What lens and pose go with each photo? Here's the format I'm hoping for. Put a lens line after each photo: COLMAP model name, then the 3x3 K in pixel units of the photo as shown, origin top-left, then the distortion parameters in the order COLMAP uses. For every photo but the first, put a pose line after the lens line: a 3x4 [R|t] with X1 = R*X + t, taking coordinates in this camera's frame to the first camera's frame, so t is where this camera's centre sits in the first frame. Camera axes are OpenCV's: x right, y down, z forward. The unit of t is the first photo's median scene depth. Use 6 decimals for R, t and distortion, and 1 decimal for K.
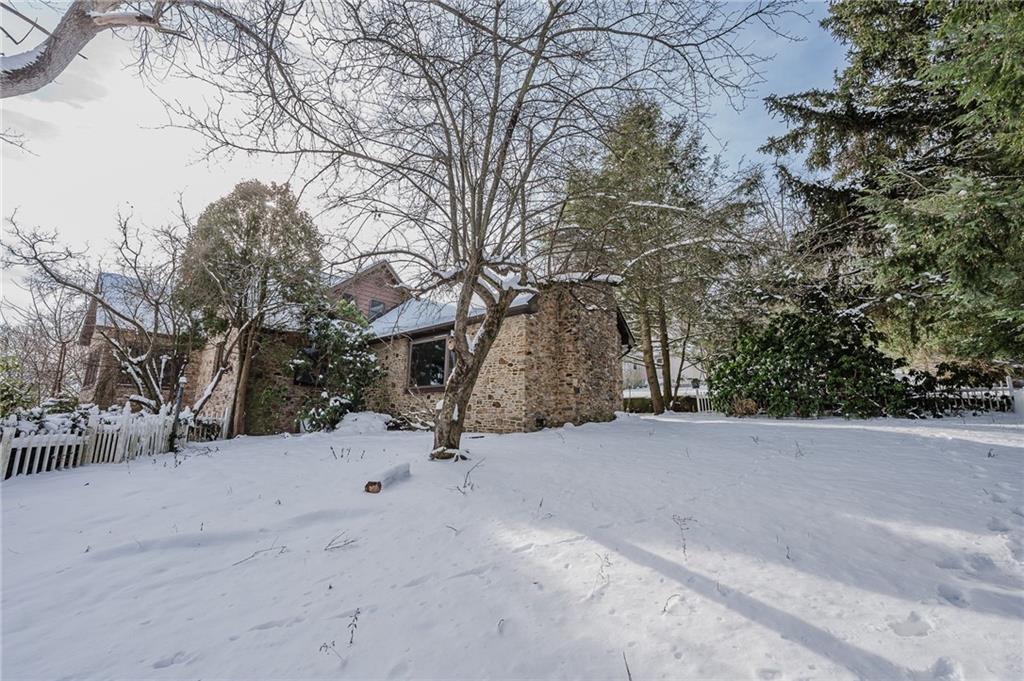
lens RADIAL K [[427.1, 0, 512.0], [0, 427.1, 340.5], [0, 0, 1]] dist [0.000864, 0.000145]
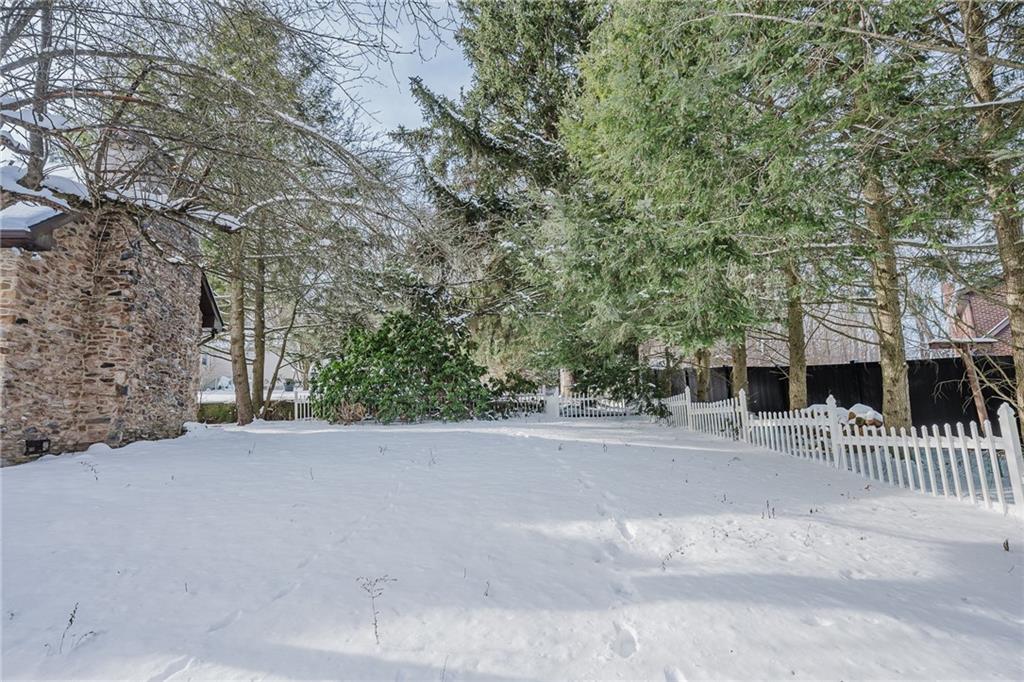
lens RADIAL K [[493.3, 0, 512.0], [0, 493.3, 350.3], [0, 0, 1]] dist [-0.000355, -0.000371]
pose [[0.655596, 0.077353, 0.751139, -0.018139], [-0.097018, 0.995123, -0.017801, 0.015755], [-0.748853, -0.061203, 0.659903, 0.104257]]
